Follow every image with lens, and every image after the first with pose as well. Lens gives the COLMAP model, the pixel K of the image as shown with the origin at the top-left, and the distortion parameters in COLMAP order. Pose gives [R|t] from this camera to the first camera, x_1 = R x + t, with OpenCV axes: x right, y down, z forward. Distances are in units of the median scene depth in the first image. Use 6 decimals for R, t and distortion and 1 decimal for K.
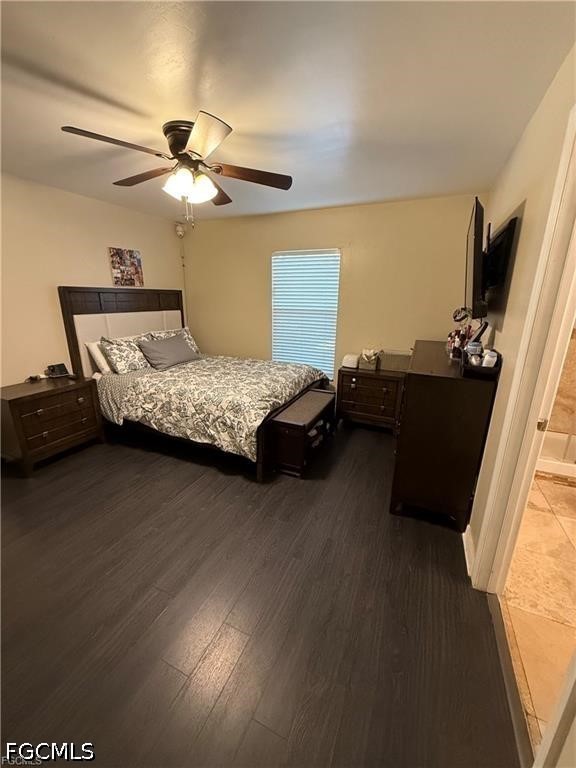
lens RADIAL K [[306.6, 0, 288.3], [0, 306.6, 382.3], [0, 0, 1]] dist [0.003492, 0.000098]
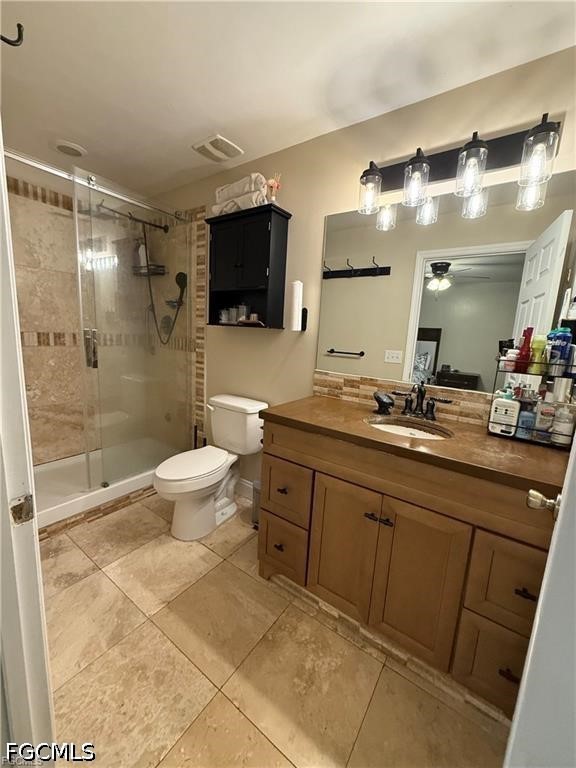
lens RADIAL K [[306.6, 0, 288.1], [0, 306.6, 381.9], [0, 0, 1]] dist [0.003492, 0.000098]
pose [[0.202480, -0.166044, 0.965107, 0.258085], [0.220331, 0.967977, 0.120312, -0.008005], [-0.954178, 0.188283, 0.232581, 0.248471]]
